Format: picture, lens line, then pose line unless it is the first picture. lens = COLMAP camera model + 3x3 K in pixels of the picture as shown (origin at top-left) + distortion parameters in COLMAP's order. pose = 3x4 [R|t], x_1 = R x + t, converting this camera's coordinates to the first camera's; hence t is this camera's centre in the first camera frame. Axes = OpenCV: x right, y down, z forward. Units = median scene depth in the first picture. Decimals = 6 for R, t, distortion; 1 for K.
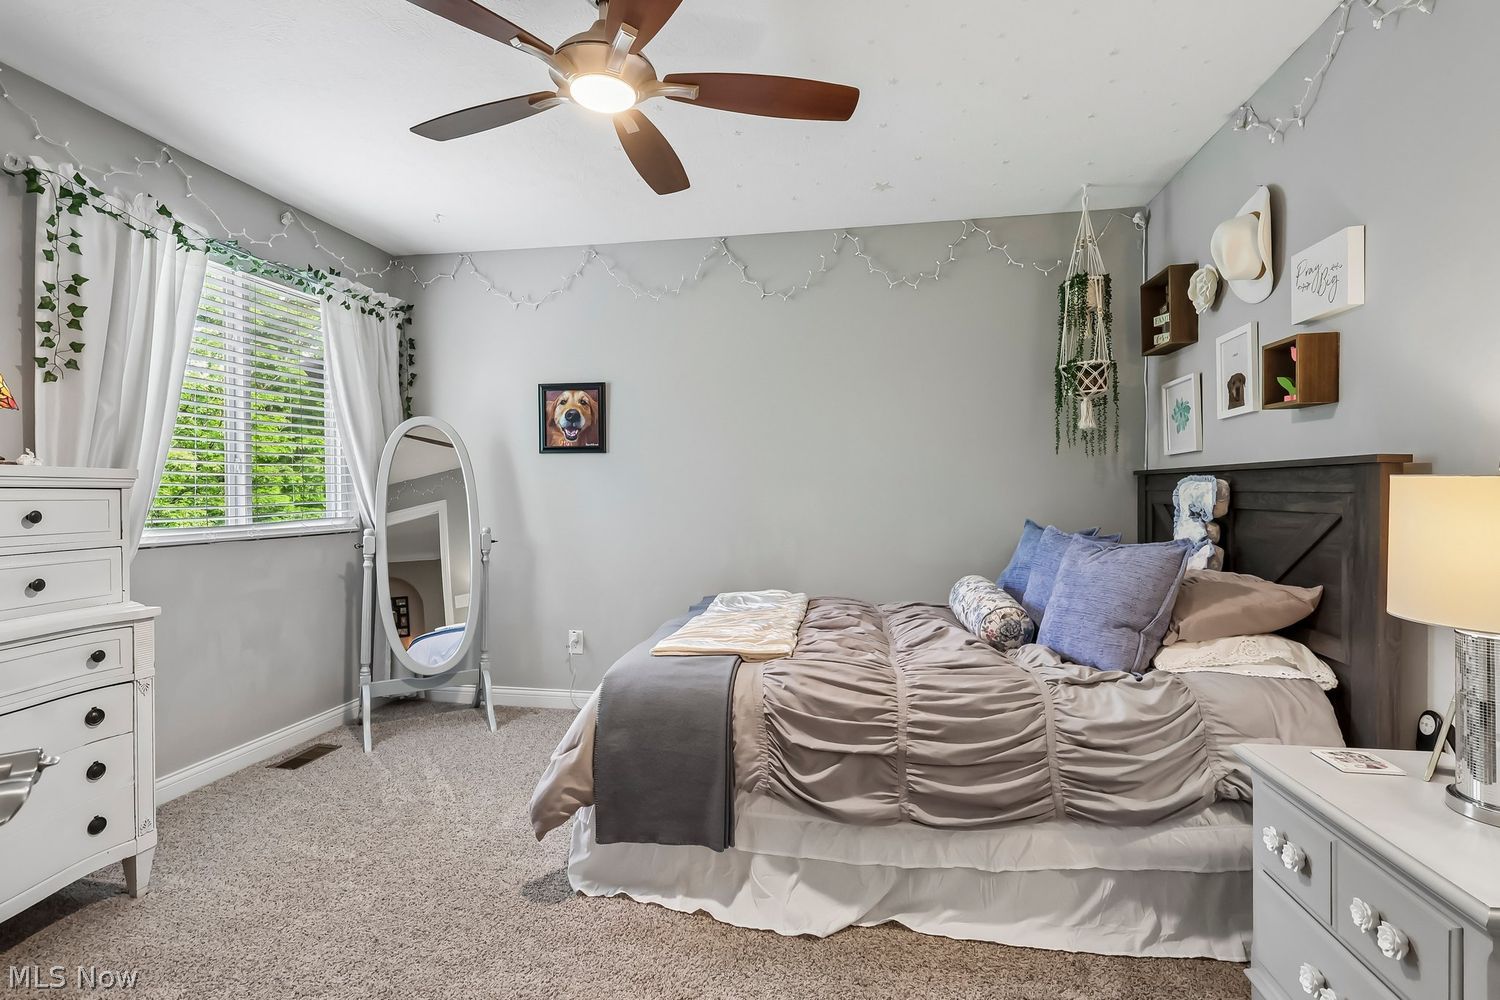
lens RADIAL K [[712.3, 0, 747.8], [0, 712.3, 484.9], [0, 0, 1]] dist [-0.002938, 0.000039]
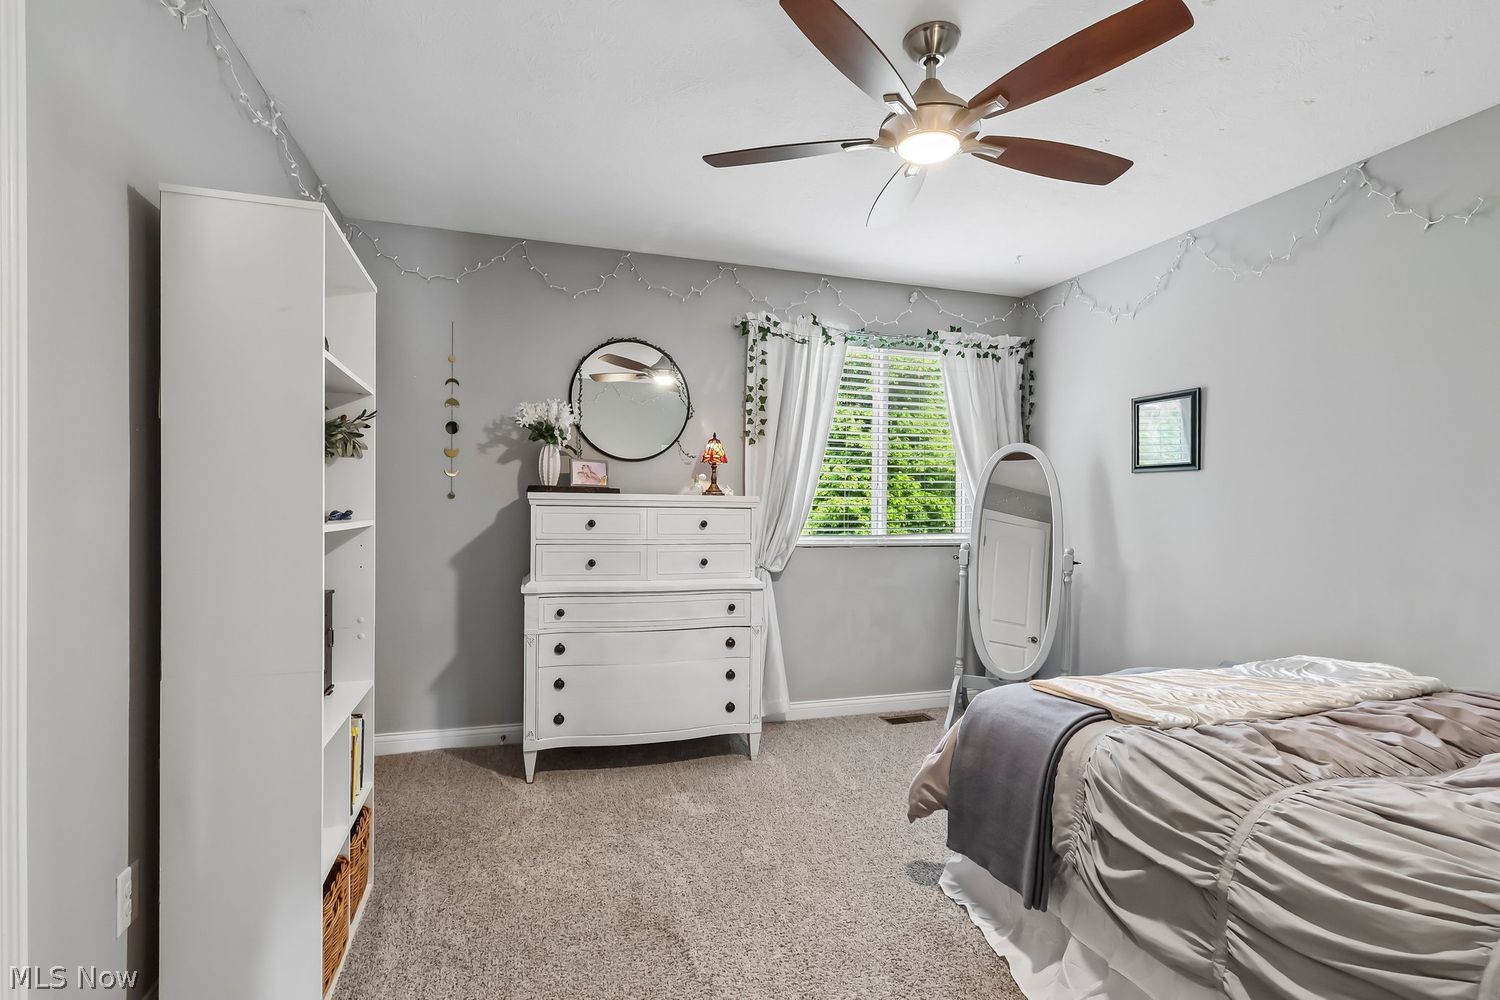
lens RADIAL K [[712.5, 0, 750.0], [0, 712.5, 500.0], [0, 0, 1]] dist [-0.000876, -0.000279]
pose [[0.464915, -0.000528, -0.885355, 0.490444], [-0.002844, 0.999994, -0.002090, -0.009000], [0.885351, 0.003490, 0.464910, 0.200959]]
